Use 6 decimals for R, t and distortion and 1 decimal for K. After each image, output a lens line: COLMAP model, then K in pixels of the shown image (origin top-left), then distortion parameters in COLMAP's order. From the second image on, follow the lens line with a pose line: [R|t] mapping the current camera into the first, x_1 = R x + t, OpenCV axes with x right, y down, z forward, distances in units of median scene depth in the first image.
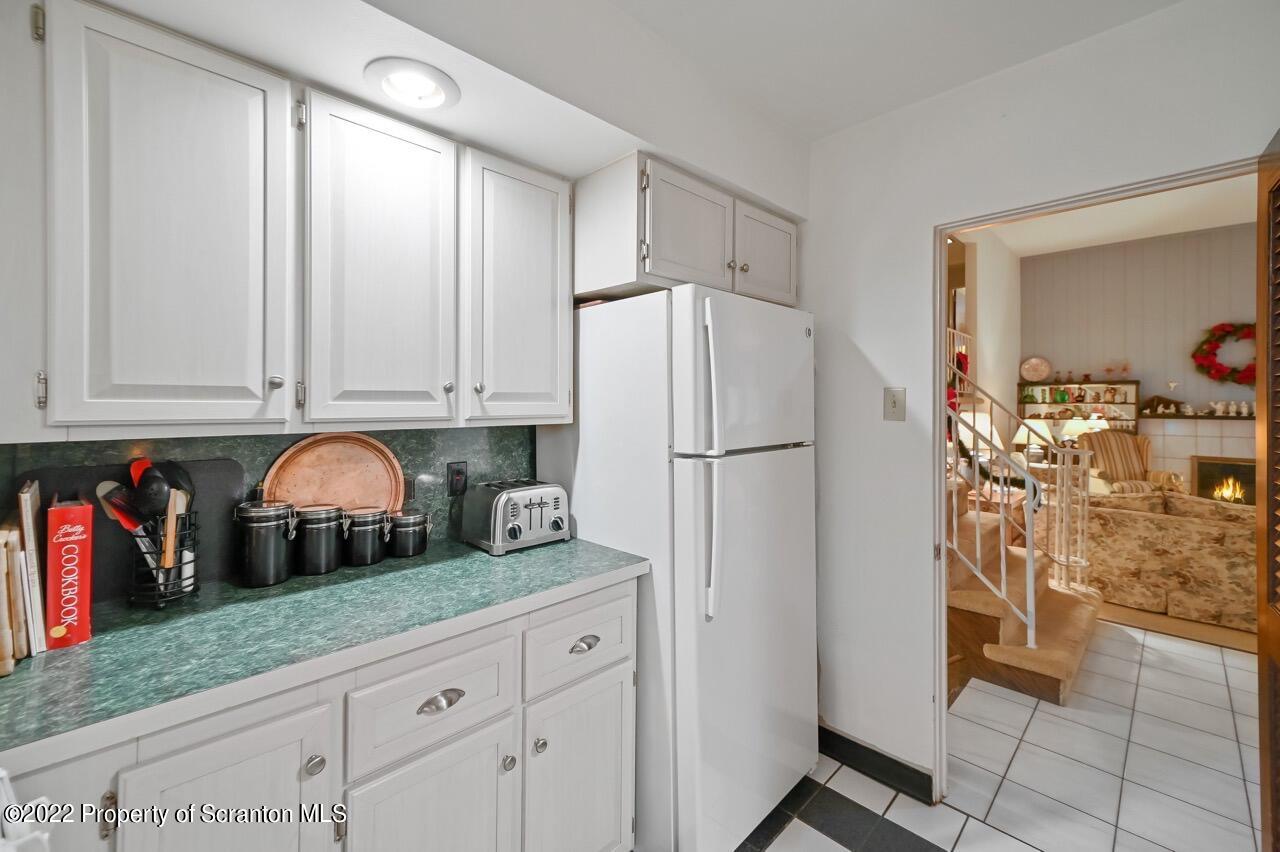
lens RADIAL K [[526.0, 0, 644.7], [0, 526.0, 411.2], [0, 0, 1]] dist [0.001848, 0.000029]
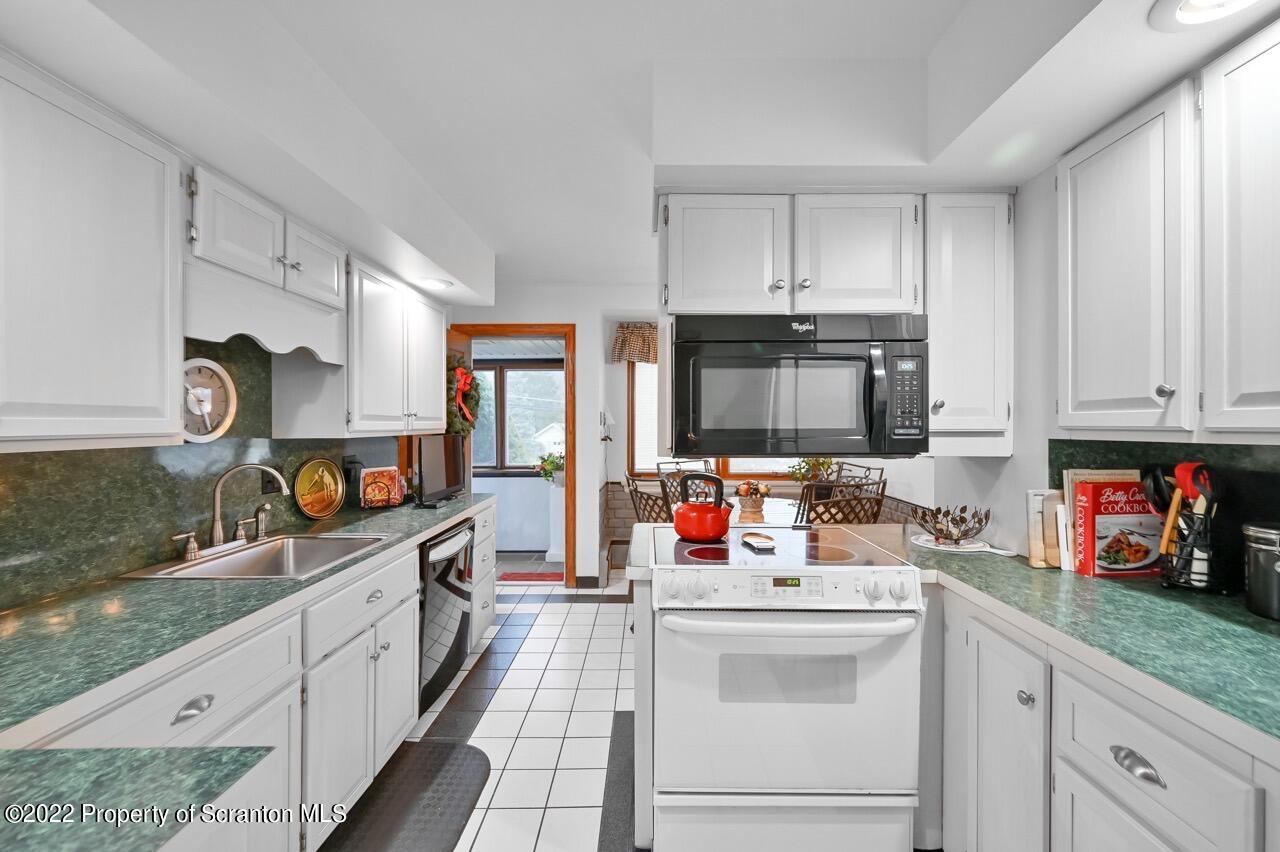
lens RADIAL K [[518.3, 0, 643.8], [0, 518.3, 428.6], [0, 0, 1]] dist [-0.002669, 0.000084]
pose [[-0.709793, 0.005551, -0.704389, 0.665369], [-0.007026, 0.999863, 0.014960, 0.009623], [0.704376, 0.015568, -0.709657, 0.914985]]
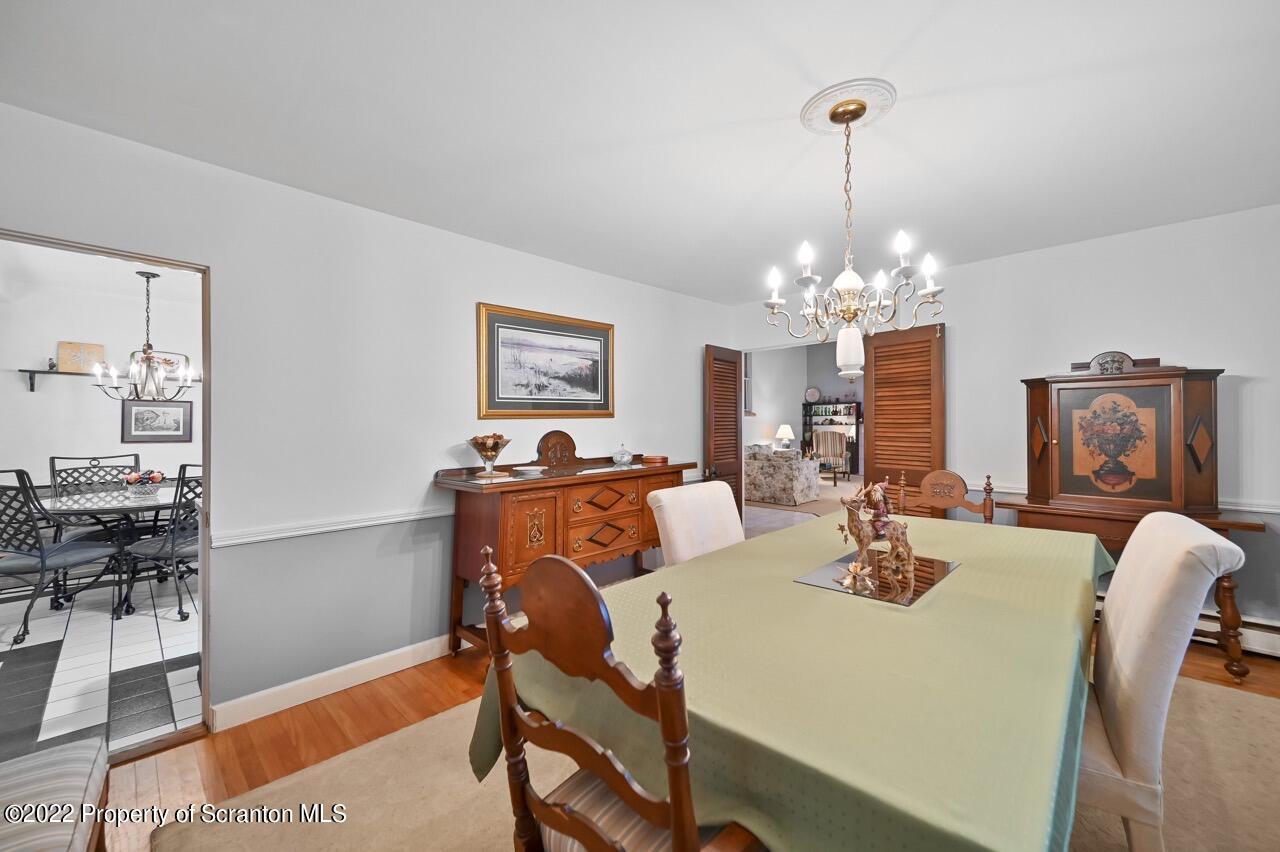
lens RADIAL K [[523.1, 0, 641.7], [0, 523.1, 419.6], [0, 0, 1]] dist [0.004428, 0.000335]
pose [[0.999974, -0.006434, -0.003342, 1.283308], [0.006388, 0.999889, -0.013482, 0.091488], [0.003428, 0.013460, 0.999904, -3.976443]]
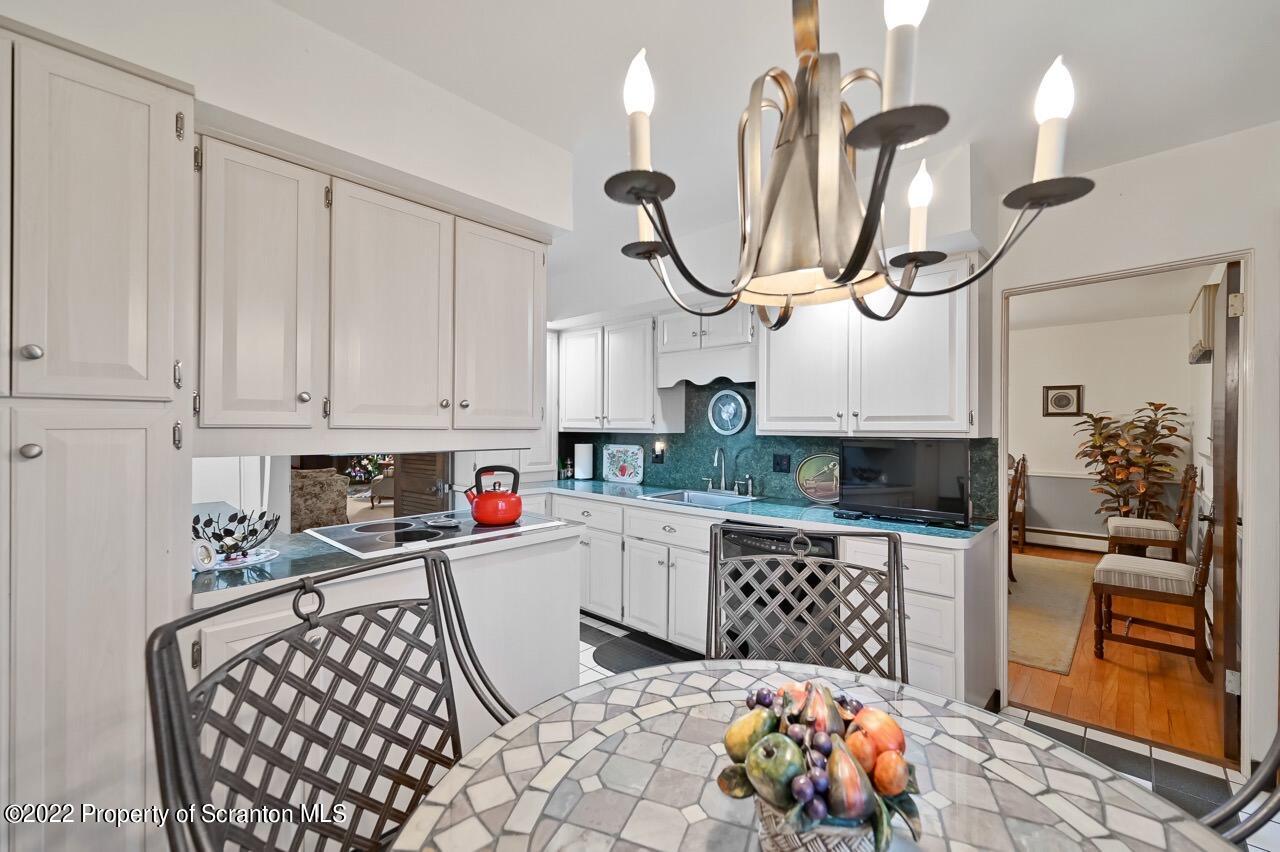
lens RADIAL K [[533.0, 0, 639.8], [0, 533.0, 426.4], [0, 0, 1]] dist [0.001580, 0.000152]
pose [[-0.038831, -0.000479, 0.999246, -2.417472], [0.003294, 0.999994, 0.000608, 0.035279], [-0.999240, 0.003315, -0.038829, -0.485365]]
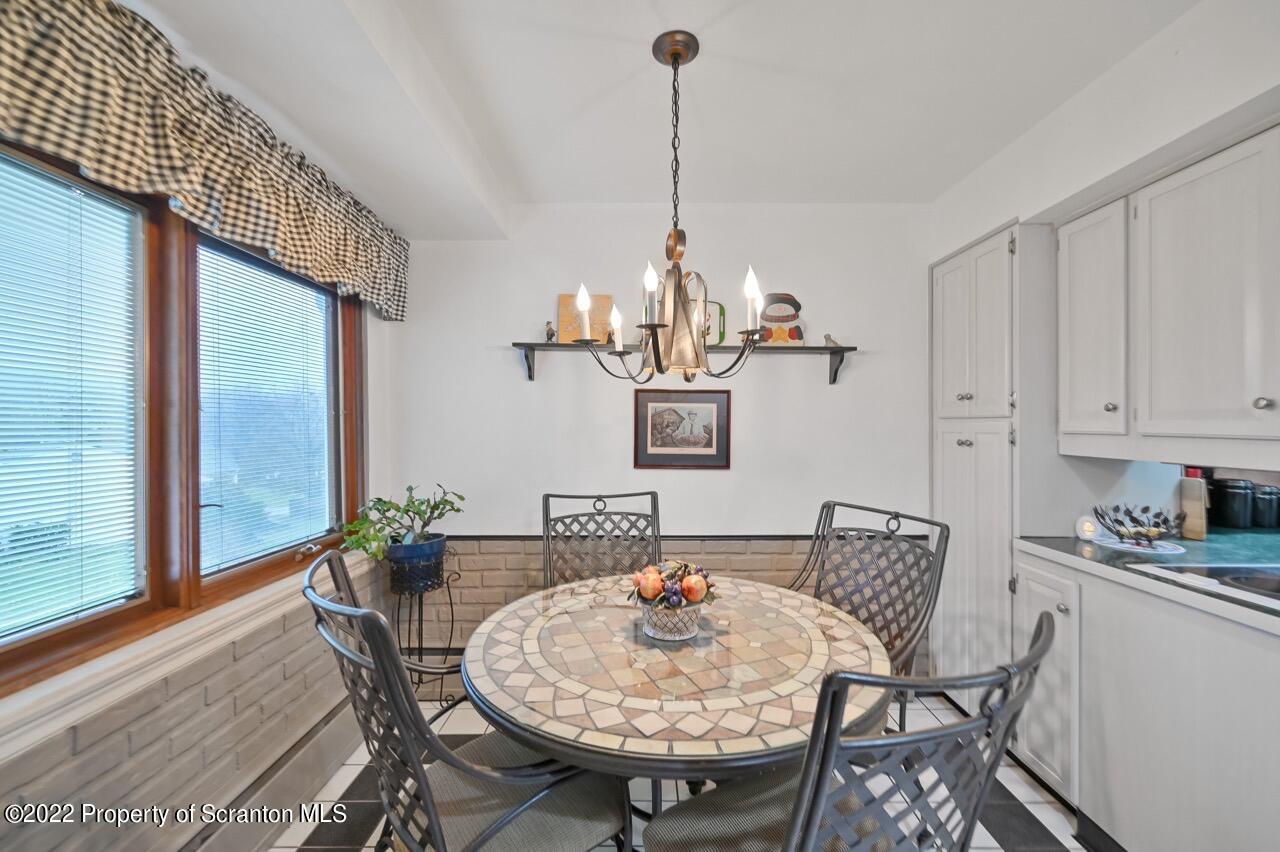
lens RADIAL K [[523.1, 0, 641.7], [0, 523.1, 419.6], [0, 0, 1]] dist [0.004428, 0.000335]
pose [[0.705974, -0.008657, -0.708185, -0.988655], [-0.001240, 0.999909, -0.013459, 0.018040], [0.708237, 0.010379, 0.705899, -1.645507]]
